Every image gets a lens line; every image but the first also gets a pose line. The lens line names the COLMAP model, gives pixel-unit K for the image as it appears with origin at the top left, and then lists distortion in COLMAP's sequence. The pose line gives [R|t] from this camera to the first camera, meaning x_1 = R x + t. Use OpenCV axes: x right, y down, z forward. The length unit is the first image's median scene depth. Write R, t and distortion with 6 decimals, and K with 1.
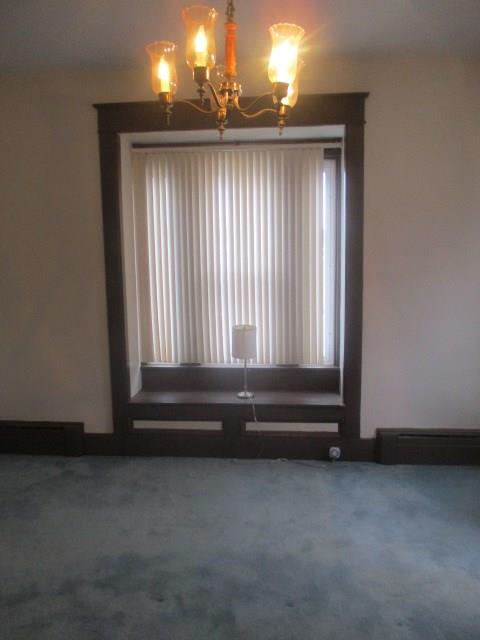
lens RADIAL K [[544.2, 0, 241.4], [0, 544.2, 328.8], [0, 0, 1]] dist [-0.012101, -0.003036]
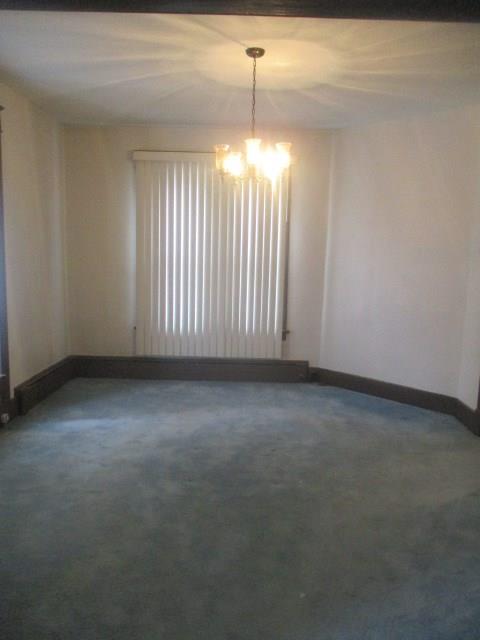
lens RADIAL K [[544.2, 0, 241.4], [0, 544.2, 328.8], [0, 0, 1]] dist [-0.012101, -0.003036]
pose [[-0.115630, -0.129620, 0.984799, -0.955770], [0.134983, 0.980201, 0.144863, -0.049649], [-0.984078, 0.149681, -0.095844, 0.594102]]
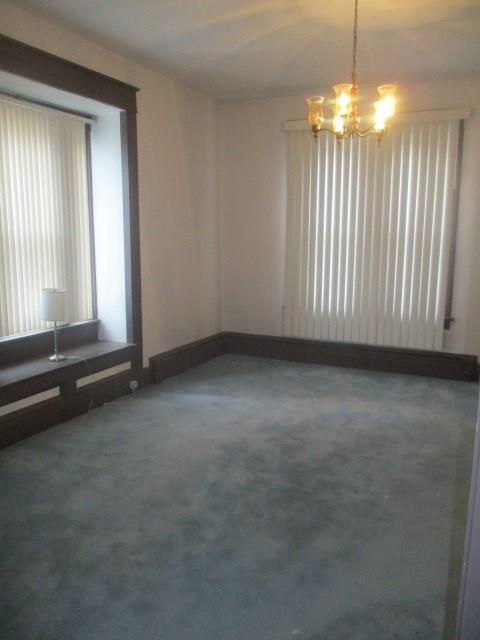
lens RADIAL K [[544.2, 0, 241.4], [0, 544.2, 328.8], [0, 0, 1]] dist [-0.012101, -0.003036]
pose [[0.327726, -0.151382, 0.932566, -0.840655], [0.138245, 0.984139, 0.111171, 0.005496], [-0.934604, 0.092489, 0.343456, 0.352510]]
